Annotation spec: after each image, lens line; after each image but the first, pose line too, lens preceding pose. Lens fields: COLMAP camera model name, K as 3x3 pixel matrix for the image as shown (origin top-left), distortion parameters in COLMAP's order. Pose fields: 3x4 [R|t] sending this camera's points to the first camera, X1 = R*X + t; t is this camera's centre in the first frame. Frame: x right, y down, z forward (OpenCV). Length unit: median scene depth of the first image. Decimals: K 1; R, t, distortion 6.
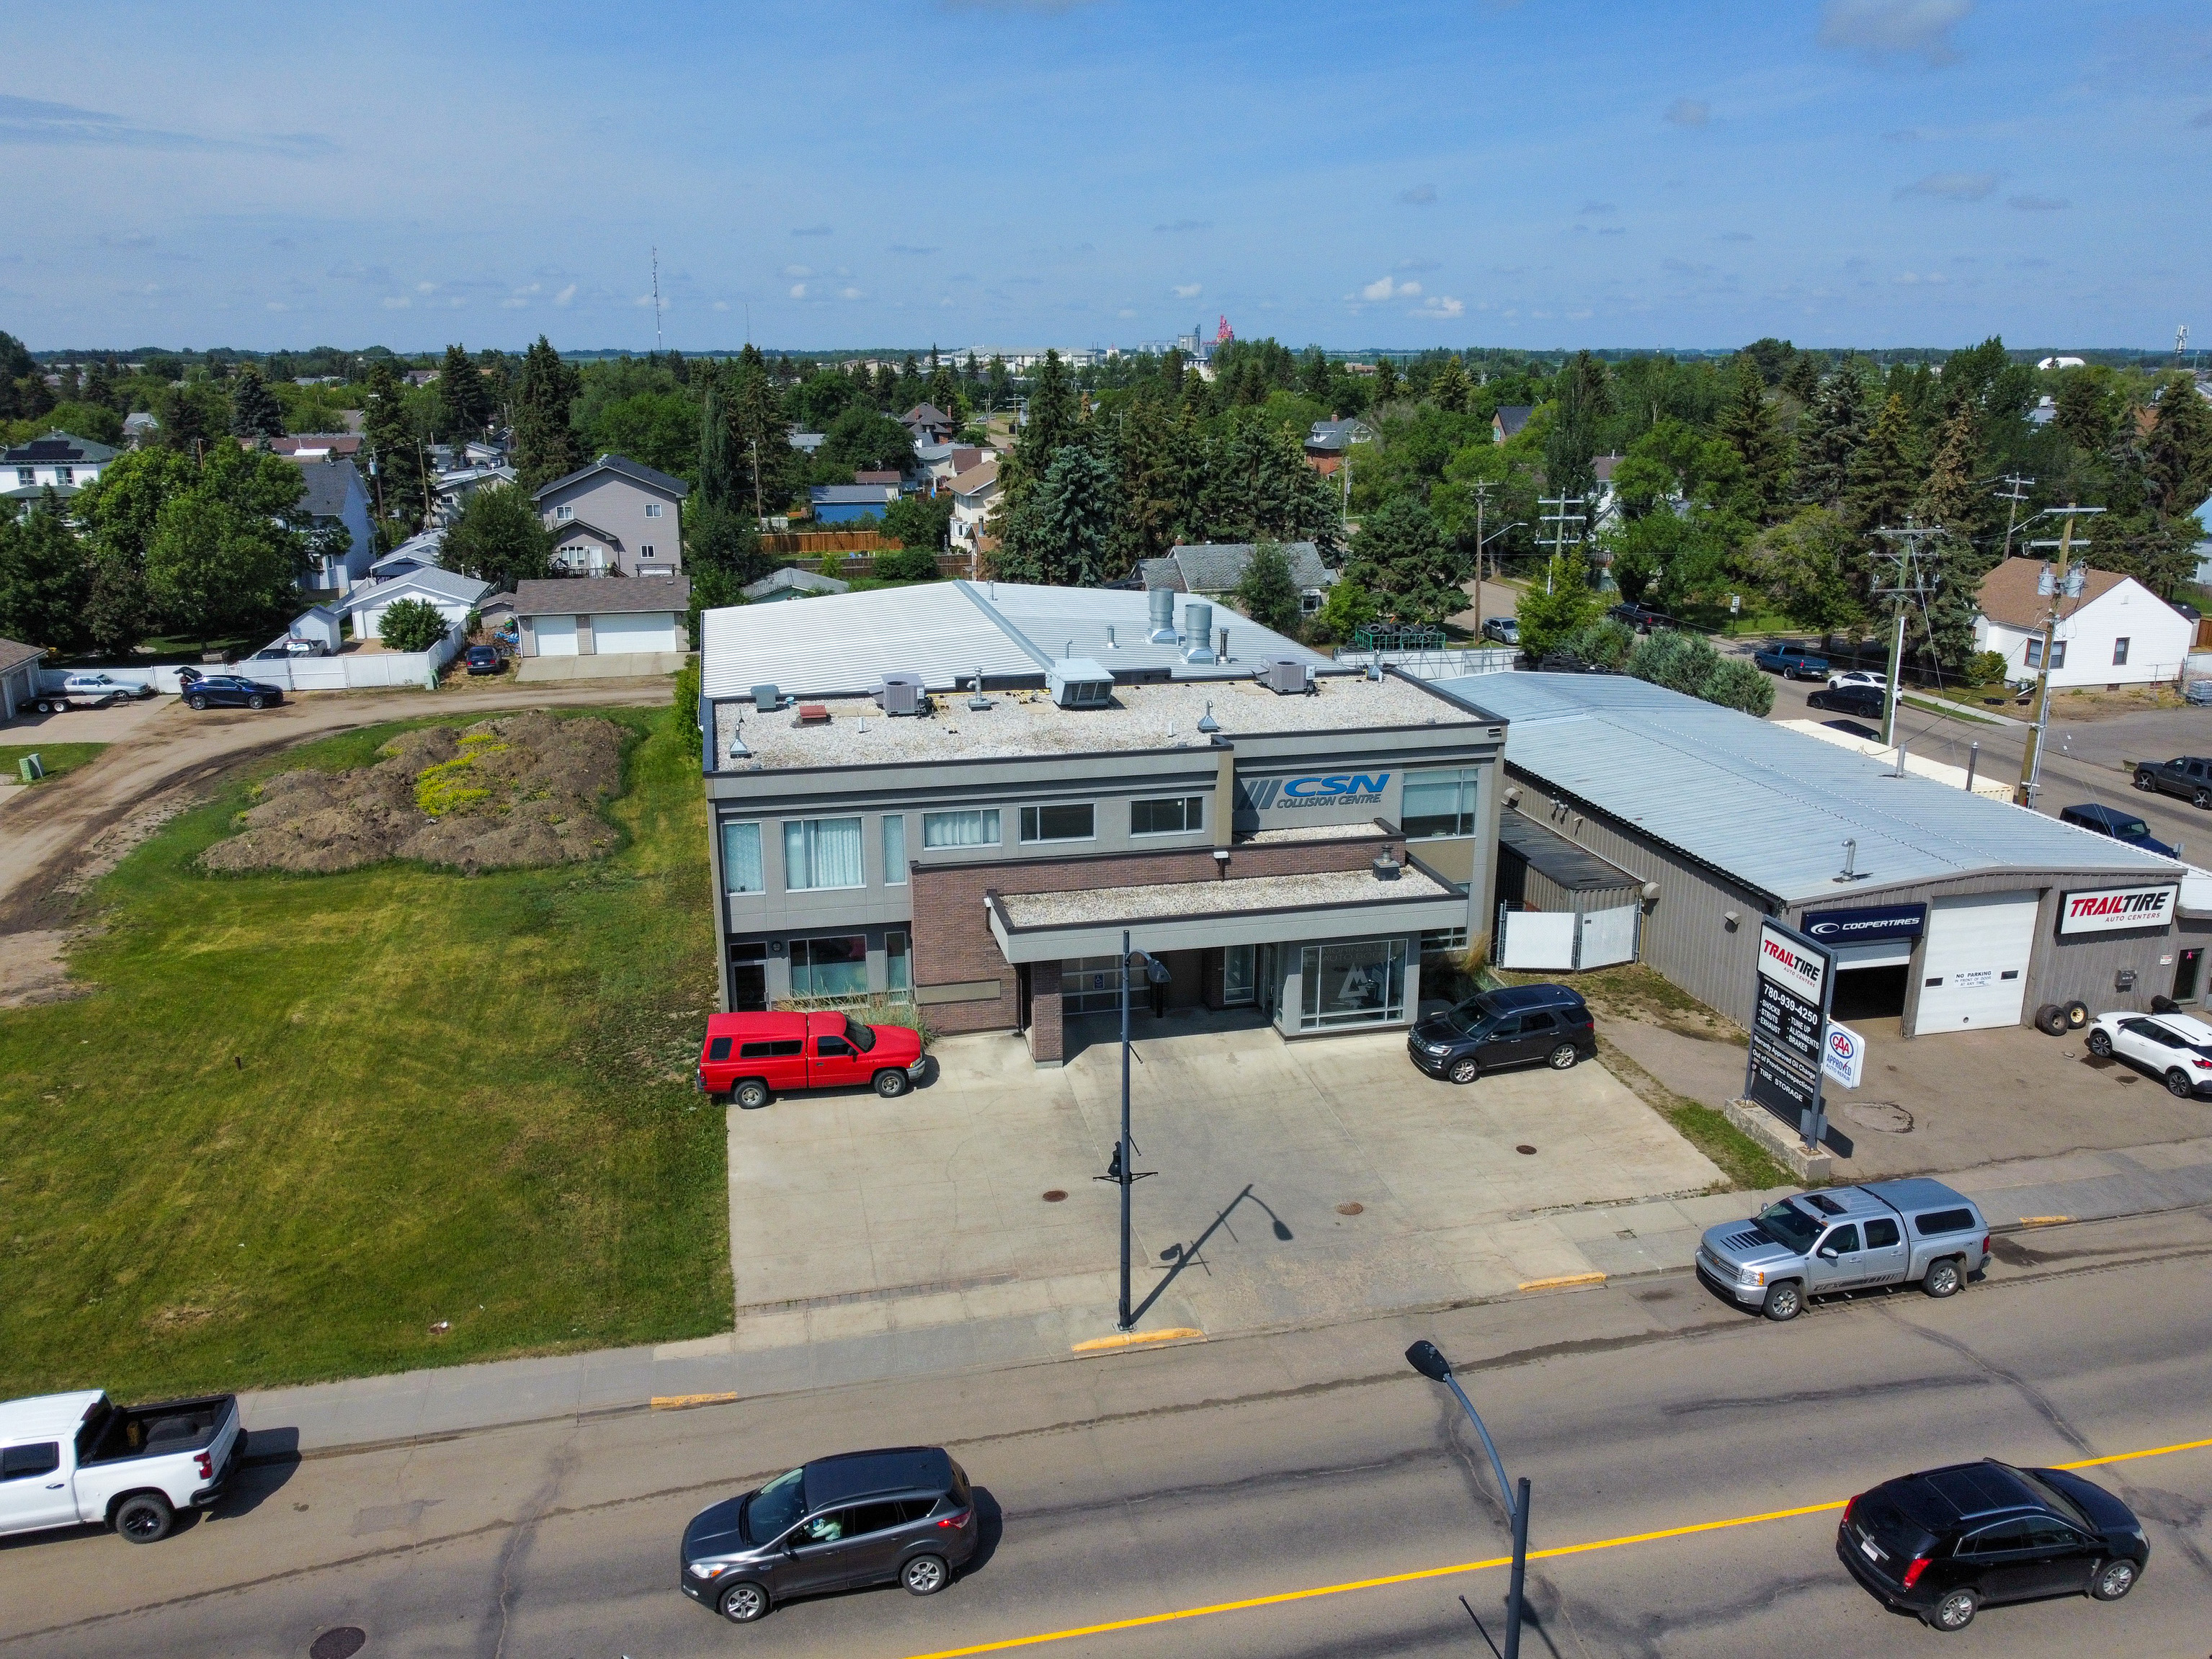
lens RADIAL K [[1673.5, 0, 1106.0], [0, 1673.5, 829.5], [0, 0, 1]] dist [0.001954, -0.006349]
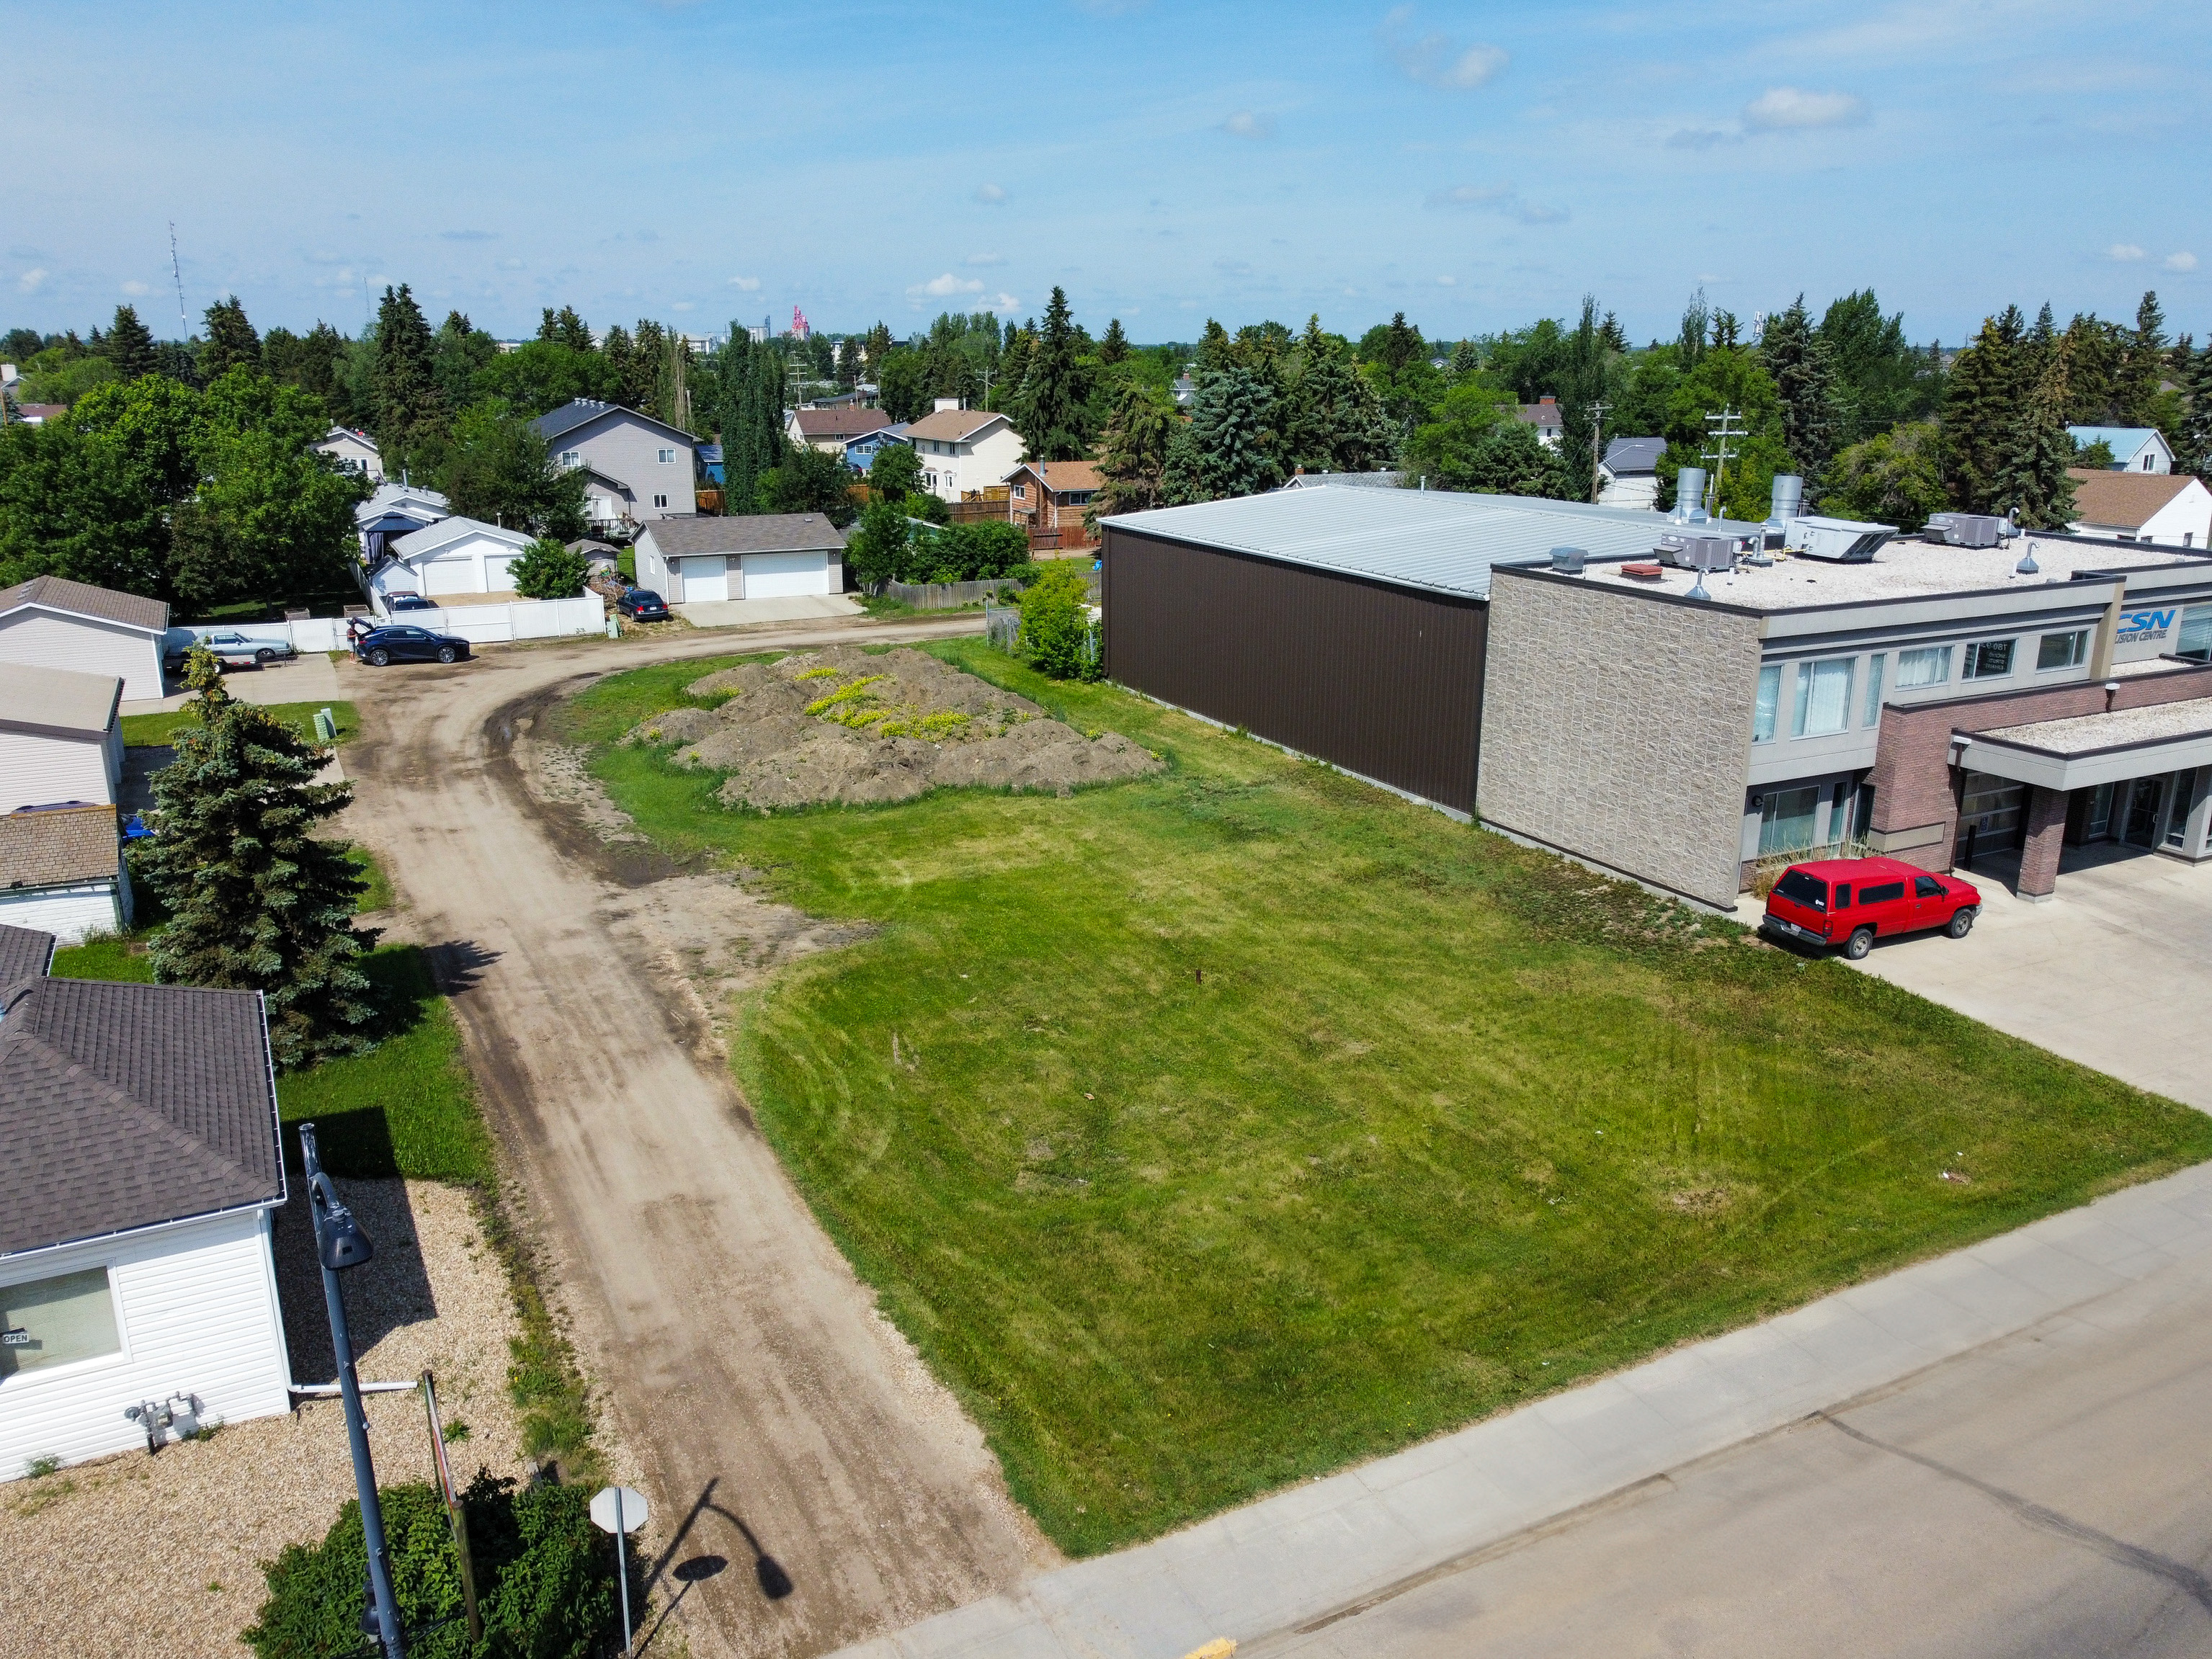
lens RADIAL K [[1673.7, 0, 1108.0], [0, 1673.7, 835.8], [0, 0, 1]] dist [-0.001269, -0.002623]
pose [[0.968187, -0.066983, 0.241095, -0.667013], [0.065331, 0.997753, 0.014848, 0.043668], [-0.241548, 0.001375, 0.970388, 0.144857]]
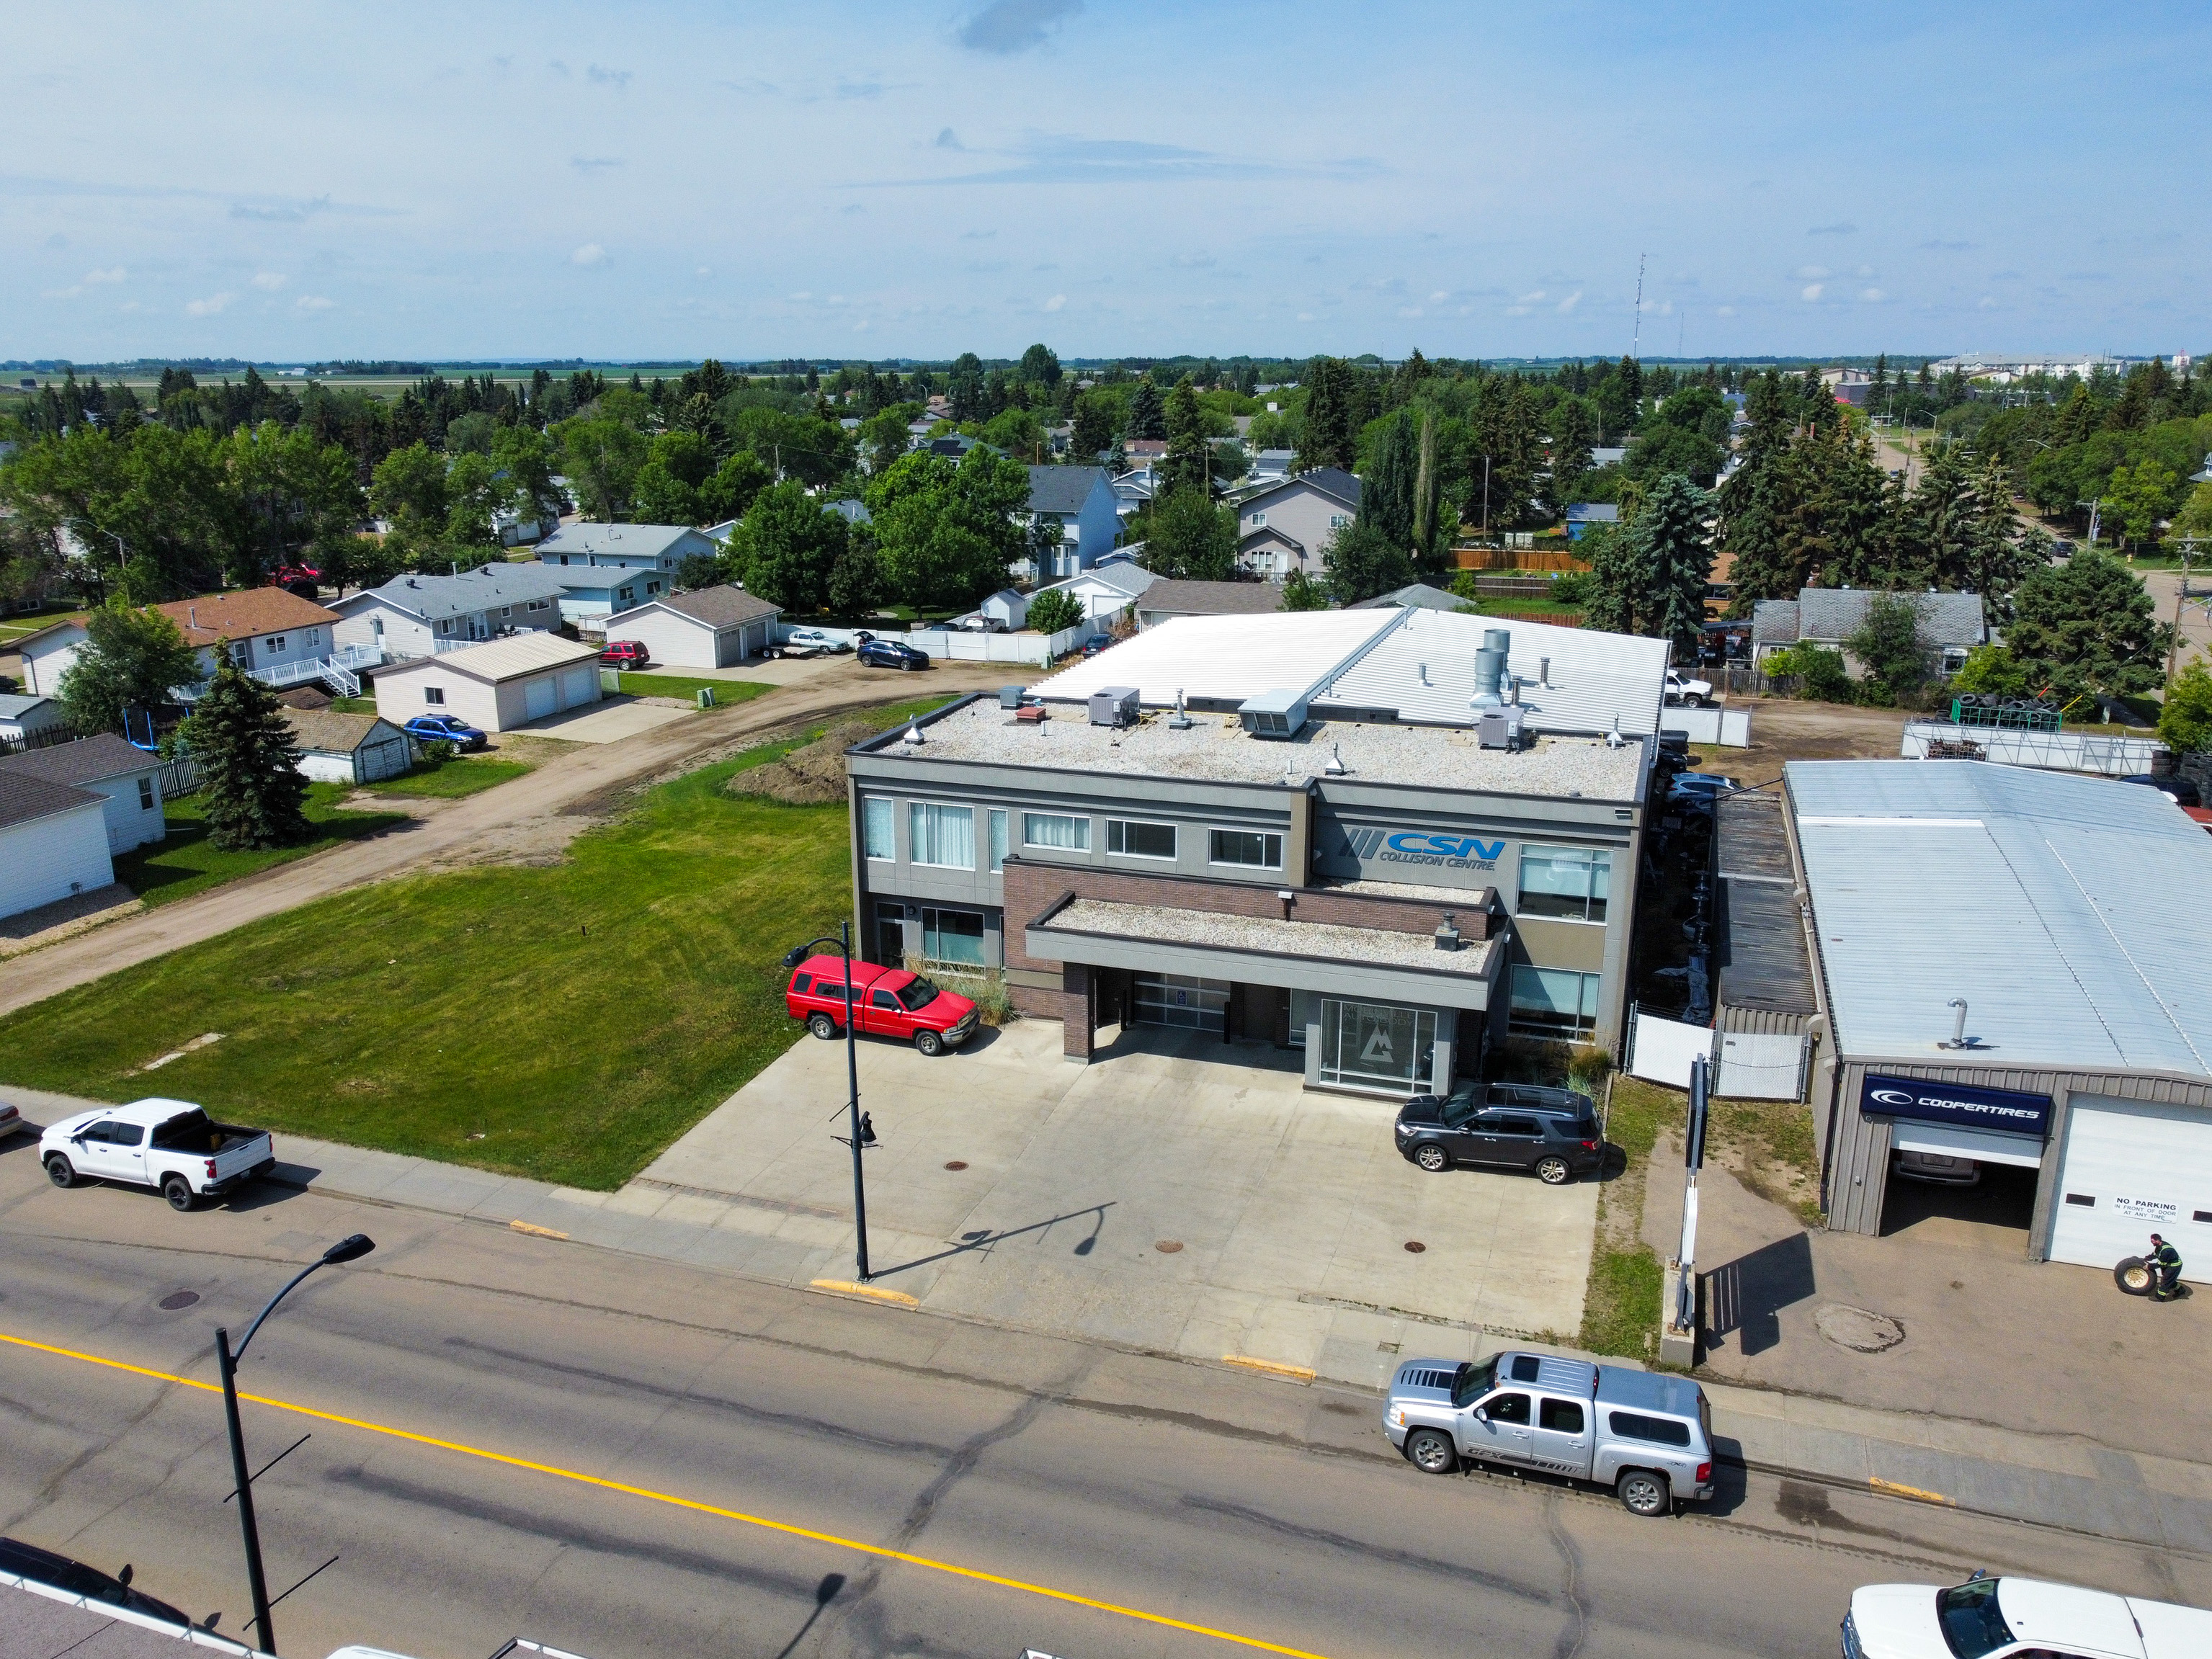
lens RADIAL K [[1673.5, 0, 1106.0], [0, 1673.5, 829.5], [0, 0, 1]] dist [0.001954, -0.006349]
pose [[0.848403, 0.141583, -0.510066, 0.420918], [-0.143321, 0.989016, 0.036140, -0.038772], [0.509580, 0.042441, 0.859376, 0.068915]]
